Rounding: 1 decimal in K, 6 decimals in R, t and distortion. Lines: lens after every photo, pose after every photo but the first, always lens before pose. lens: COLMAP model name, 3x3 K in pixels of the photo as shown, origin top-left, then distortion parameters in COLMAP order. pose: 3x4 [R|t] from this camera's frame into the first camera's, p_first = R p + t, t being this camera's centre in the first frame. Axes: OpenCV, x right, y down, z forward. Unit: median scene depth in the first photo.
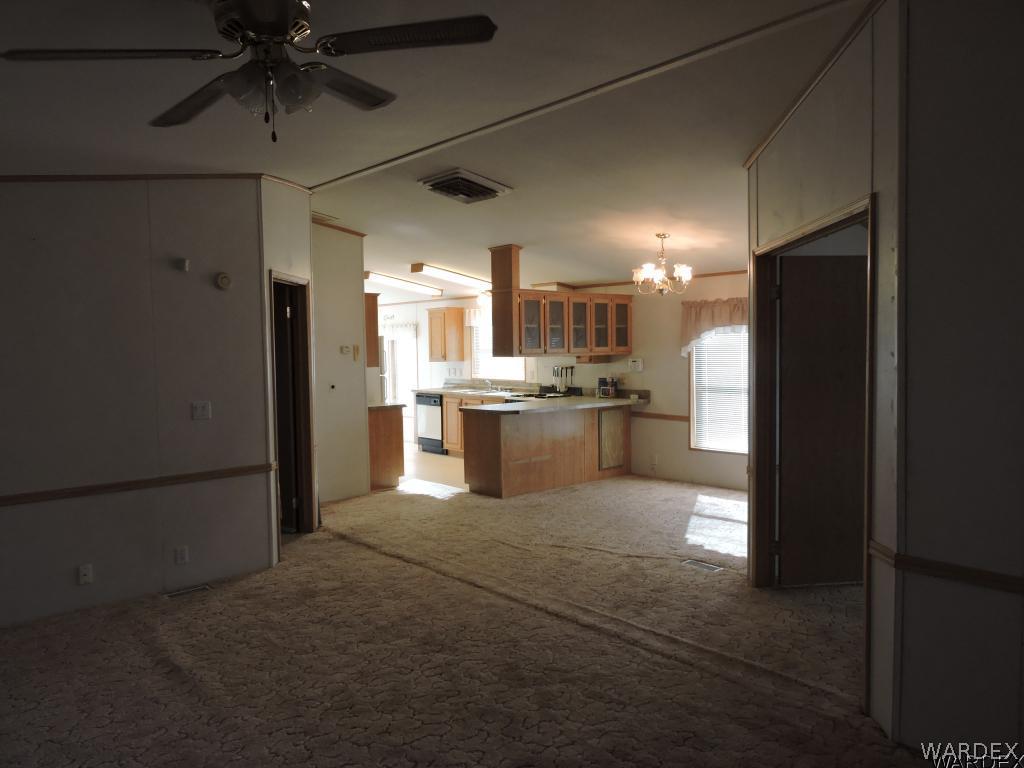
lens RADIAL K [[728.4, 0, 517.1], [0, 728.4, 386.9], [0, 0, 1]] dist [-0.001357, -0.004685]
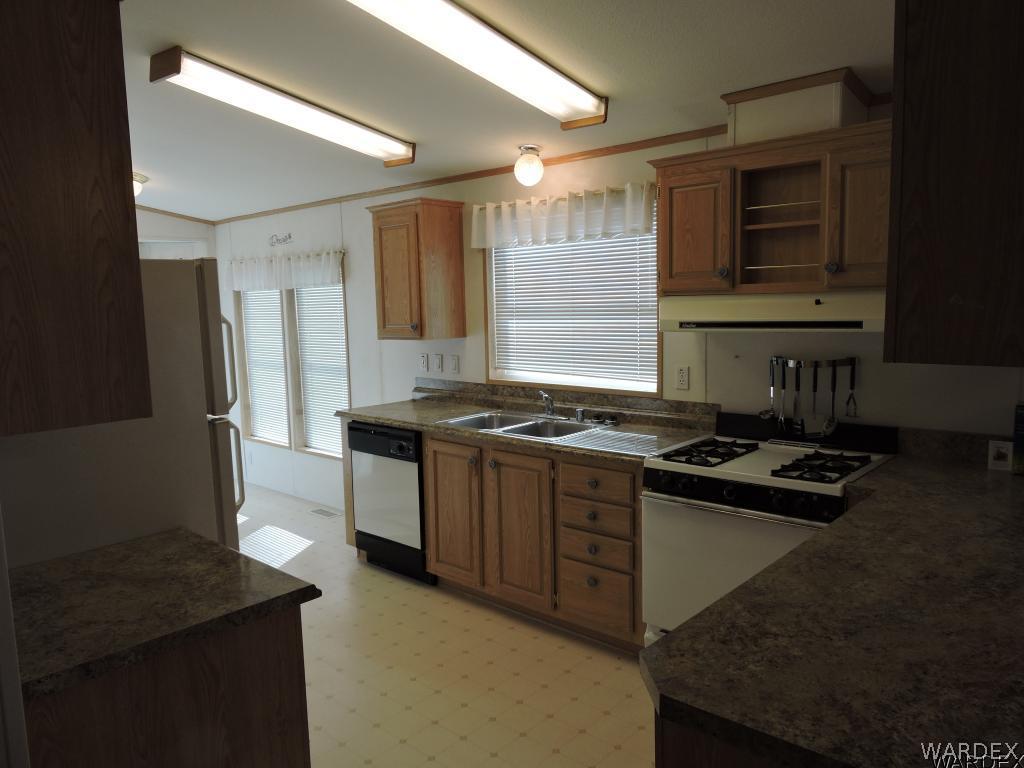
lens RADIAL K [[728.4, 0, 504.2], [0, 728.4, 384.2], [0, 0, 1]] dist [-0.001357, -0.004685]
pose [[0.995864, -0.022112, 0.088124, -0.110506], [0.017244, 0.998303, 0.055627, -0.039582], [-0.089204, -0.053877, 0.994555, 0.748380]]
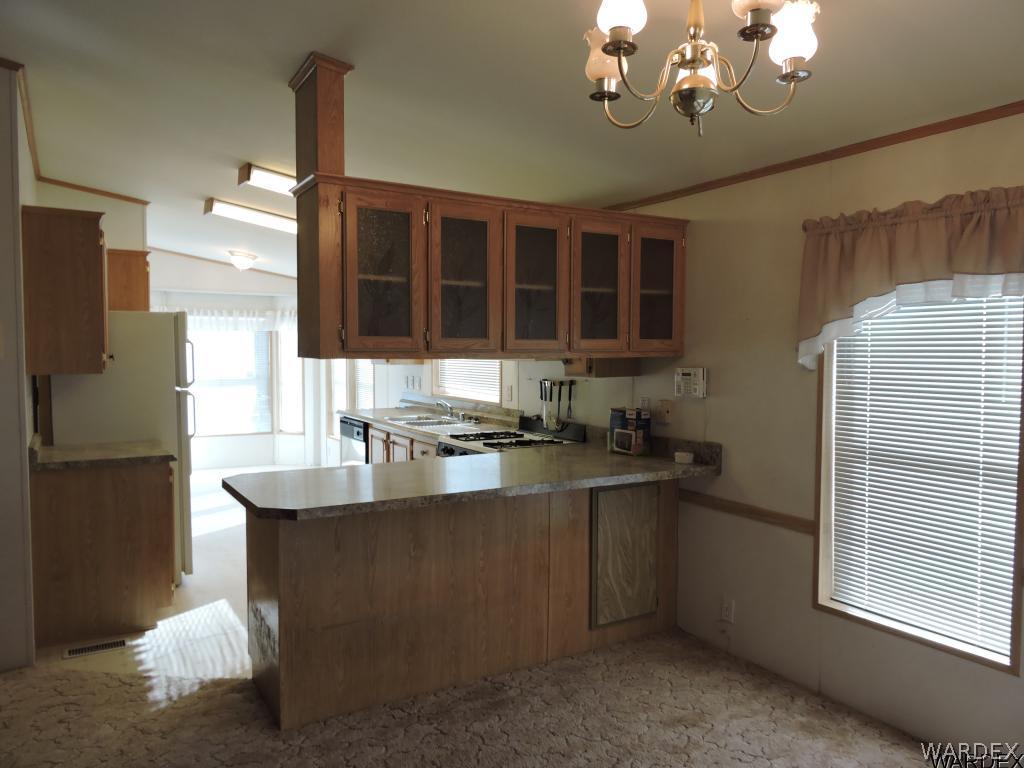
lens RADIAL K [[728.4, 0, 514.0], [0, 728.4, 379.3], [0, 0, 1]] dist [-0.001357, -0.004685]
pose [[0.981956, 0.026519, -0.187240, 0.138174], [-0.029083, 0.999517, -0.010959, -0.023947], [0.186859, 0.016207, 0.982253, 0.546941]]
